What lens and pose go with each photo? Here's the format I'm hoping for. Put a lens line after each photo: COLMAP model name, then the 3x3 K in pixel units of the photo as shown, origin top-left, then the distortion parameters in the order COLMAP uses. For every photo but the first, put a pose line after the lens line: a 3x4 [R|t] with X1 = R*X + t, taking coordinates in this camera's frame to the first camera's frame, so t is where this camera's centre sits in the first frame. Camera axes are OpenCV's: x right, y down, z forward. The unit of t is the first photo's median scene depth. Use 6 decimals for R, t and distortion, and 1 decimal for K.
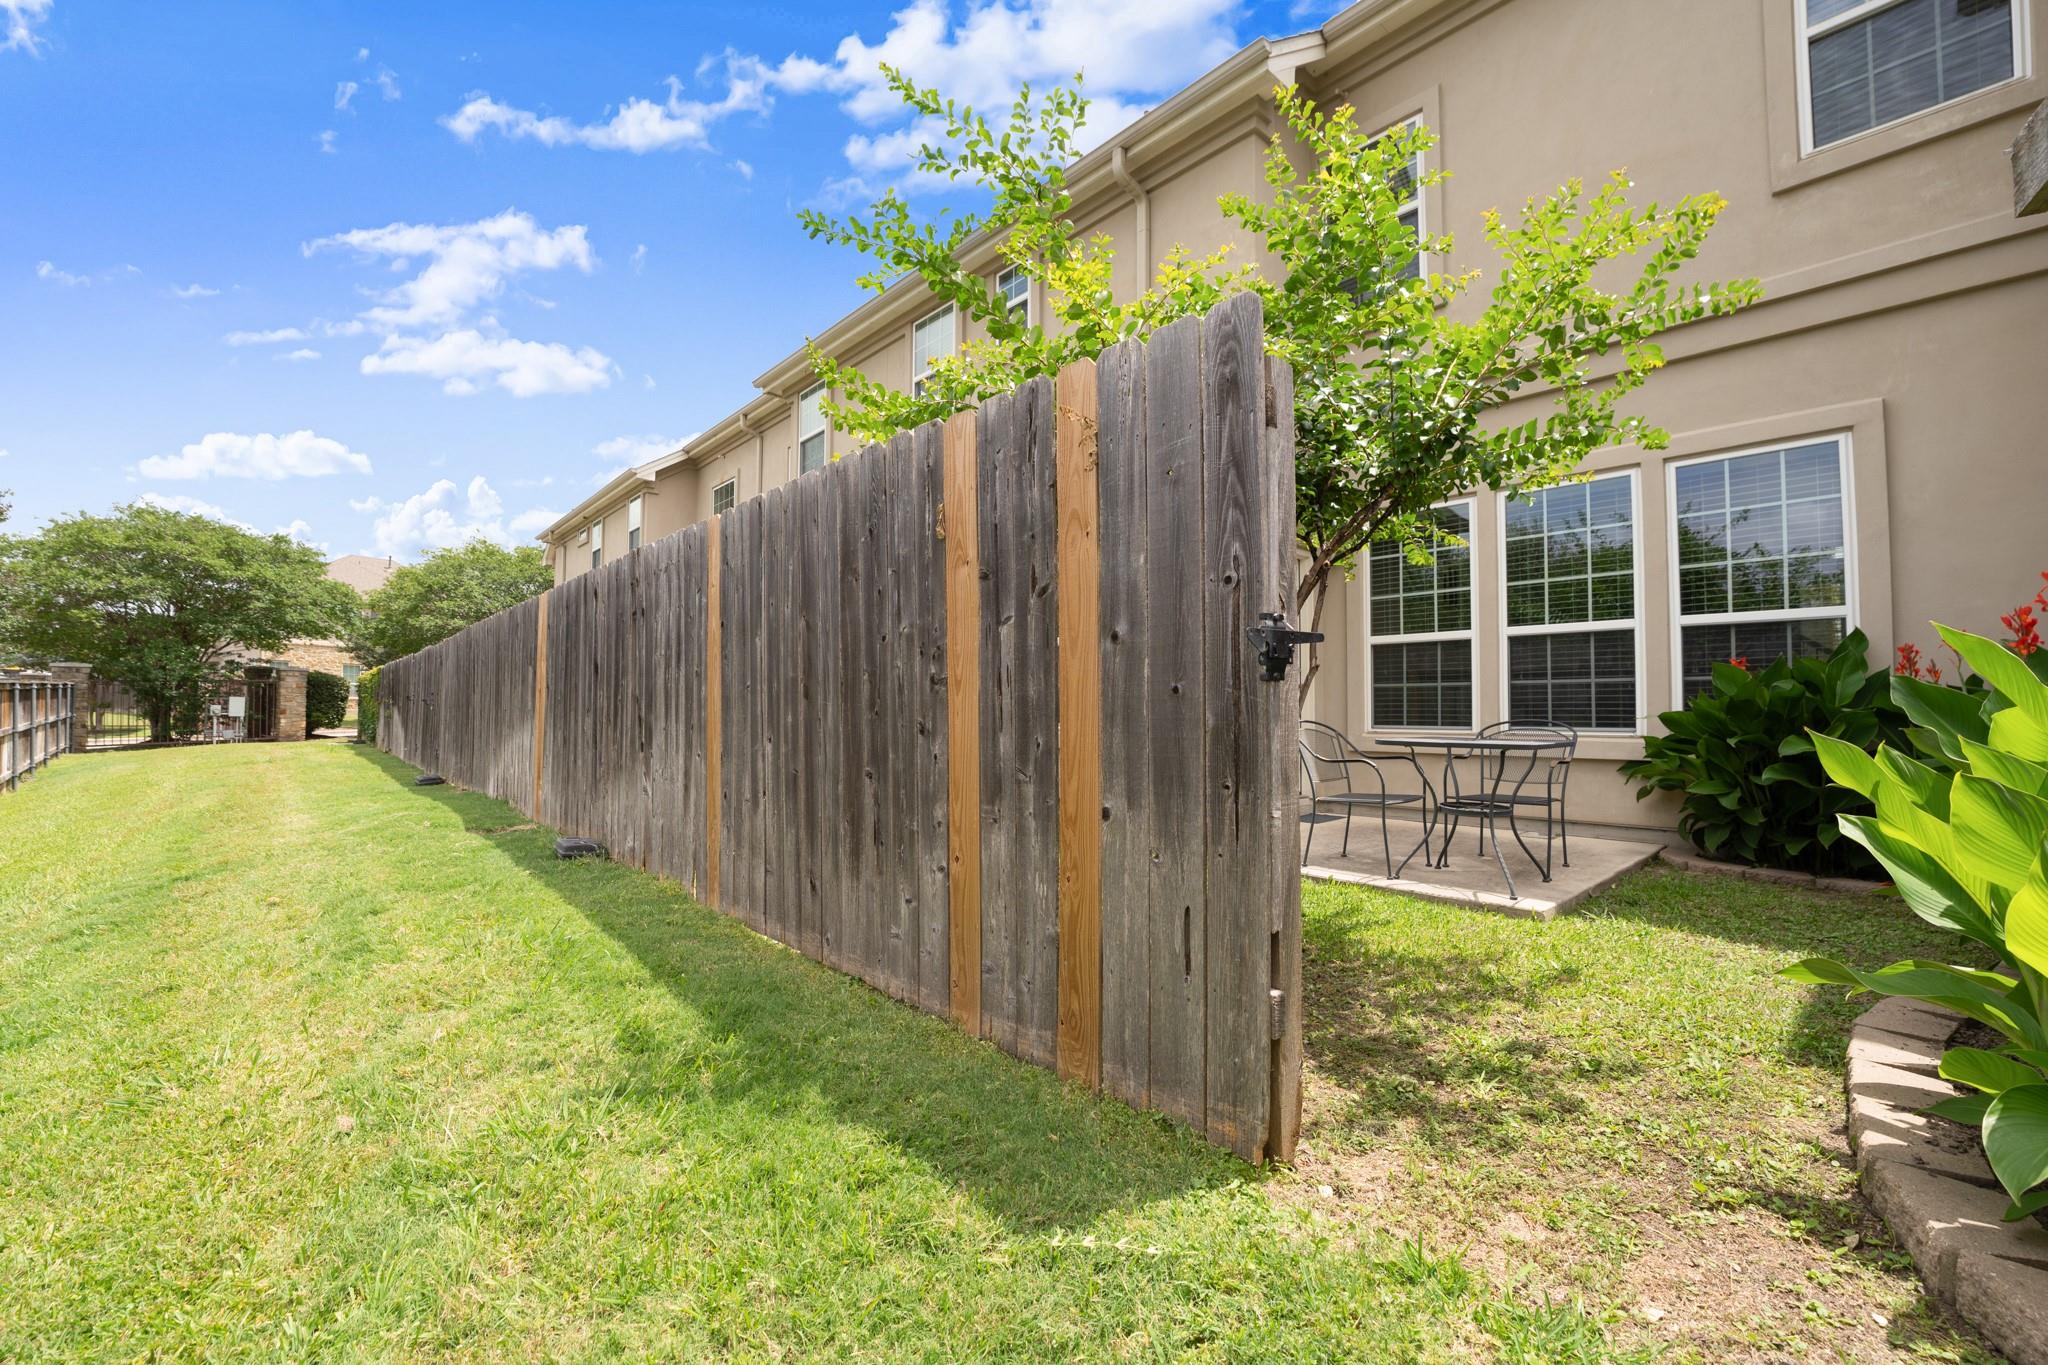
lens RADIAL K [[836.4, 0, 1019.8], [0, 836.4, 681.5], [0, 0, 1]] dist [-0.027463, 0.001223]
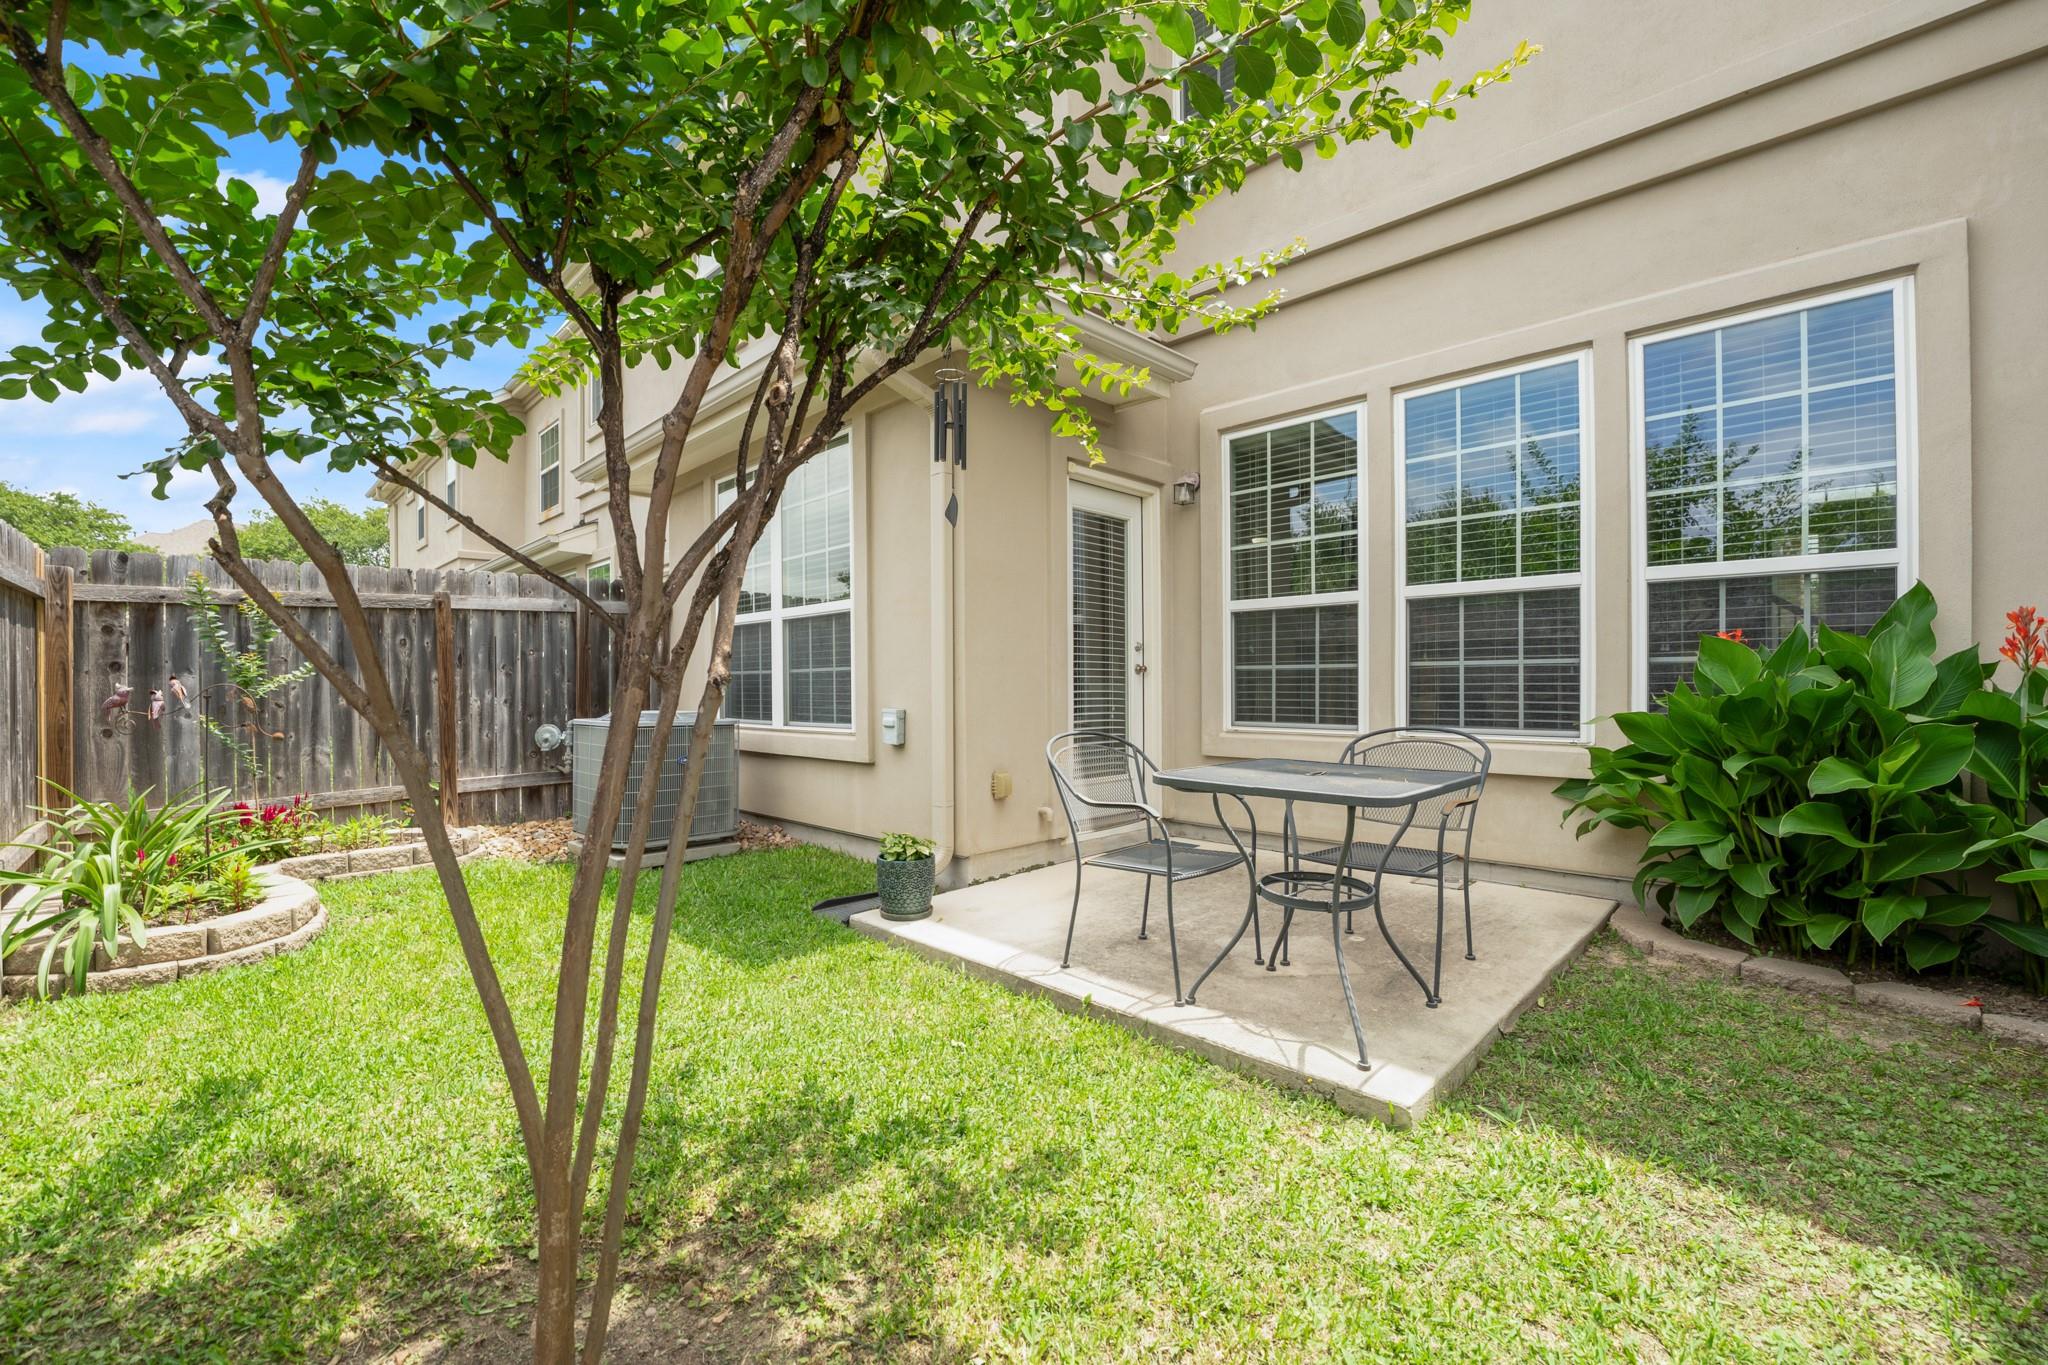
lens RADIAL K [[836.4, 0, 1026.4], [0, 836.4, 687.0], [0, 0, 1]] dist [-0.027463, 0.001223]
pose [[0.998354, -0.011561, 0.056173, 0.258036], [0.009055, 0.998961, 0.044671, -0.016531], [-0.056632, -0.044089, 0.997421, 0.352650]]
